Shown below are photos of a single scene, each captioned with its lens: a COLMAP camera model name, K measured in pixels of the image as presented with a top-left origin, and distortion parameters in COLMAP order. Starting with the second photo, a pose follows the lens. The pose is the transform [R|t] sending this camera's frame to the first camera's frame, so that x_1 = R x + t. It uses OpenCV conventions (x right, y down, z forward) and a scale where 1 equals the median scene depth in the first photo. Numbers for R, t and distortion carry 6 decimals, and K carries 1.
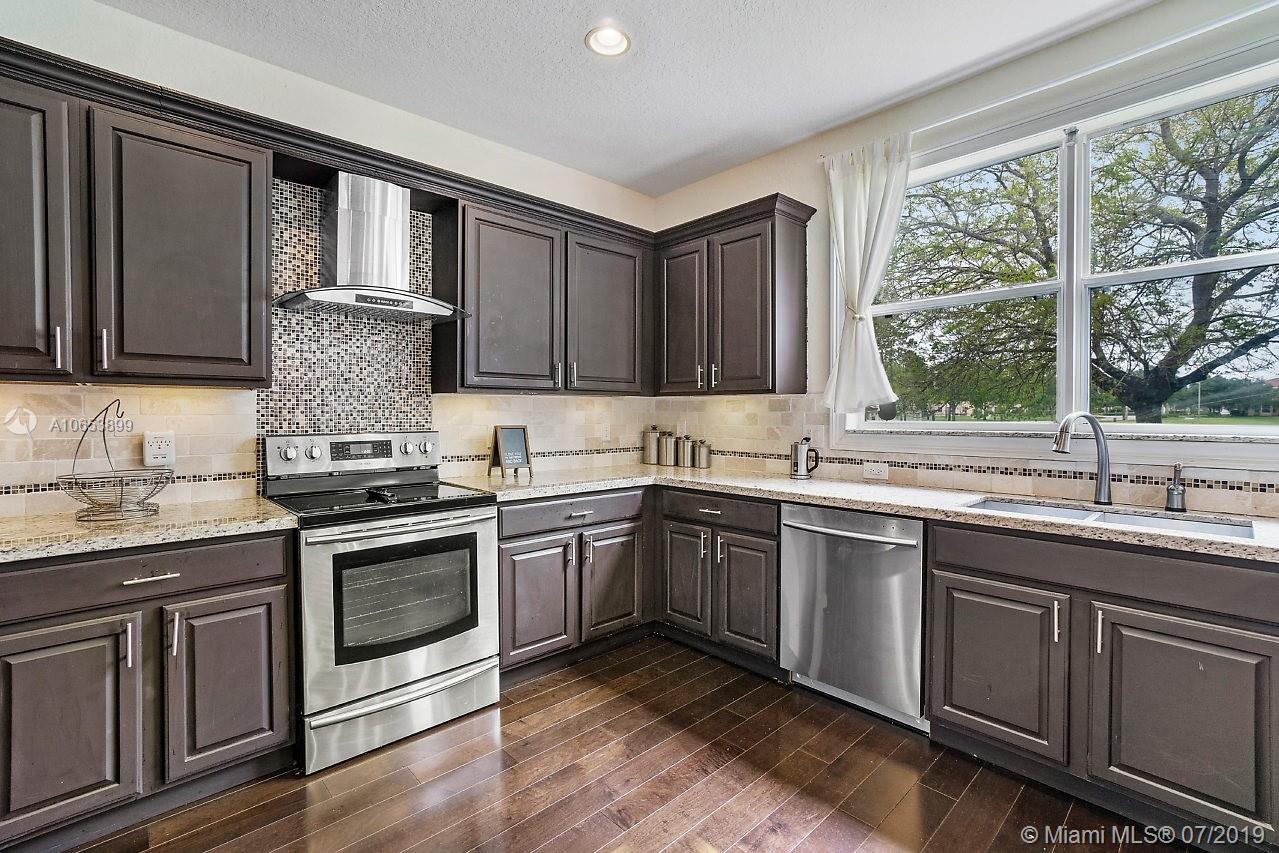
lens RADIAL K [[562.1, 0, 614.1], [0, 562.1, 423.8], [0, 0, 1]] dist [-0.008728, 0.006023]
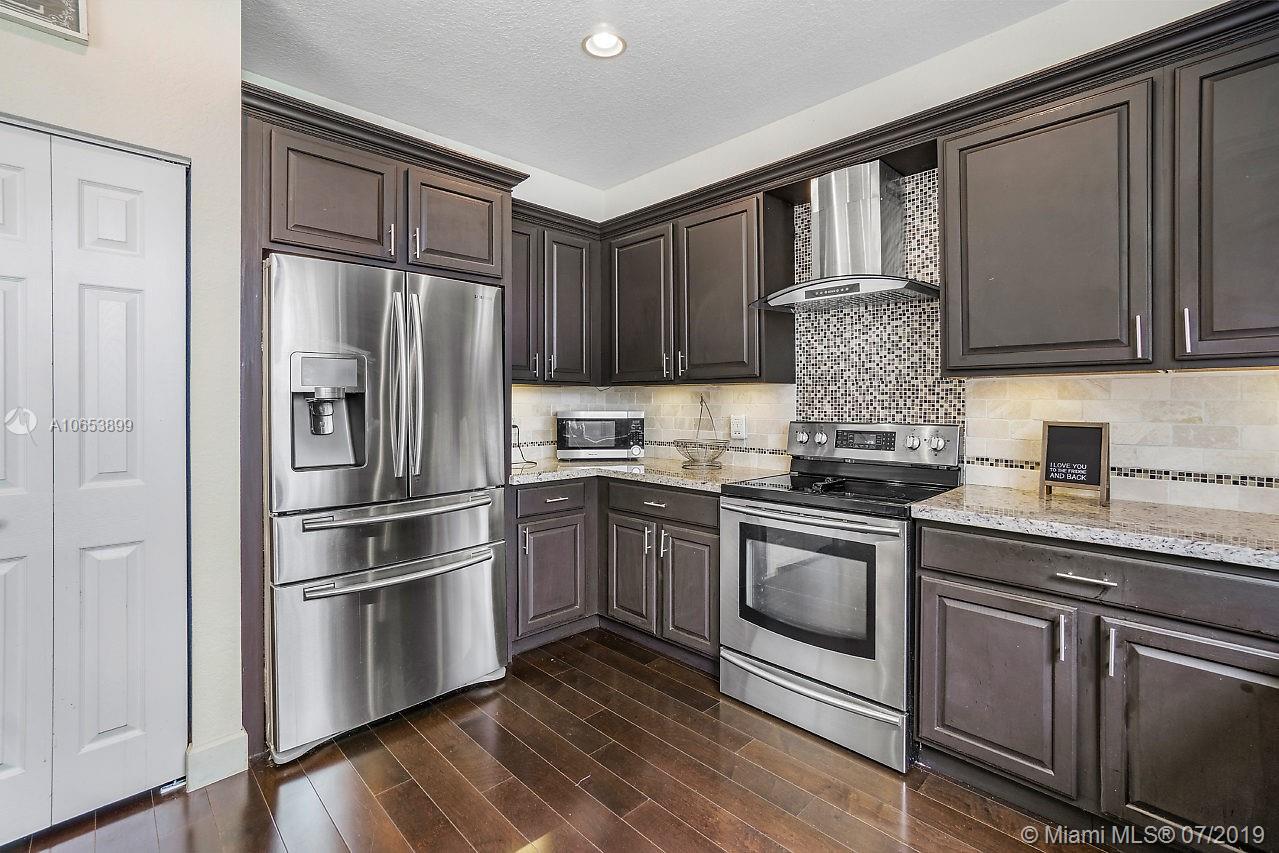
lens RADIAL K [[562.1, 0, 640.1], [0, 562.1, 402.2], [0, 0, 1]] dist [-0.008728, 0.006023]
pose [[0.061824, 0.001700, -0.998086, 0.521886], [-0.016965, 0.999856, 0.000652, -0.014368], [0.997943, 0.016892, 0.061844, 0.551377]]
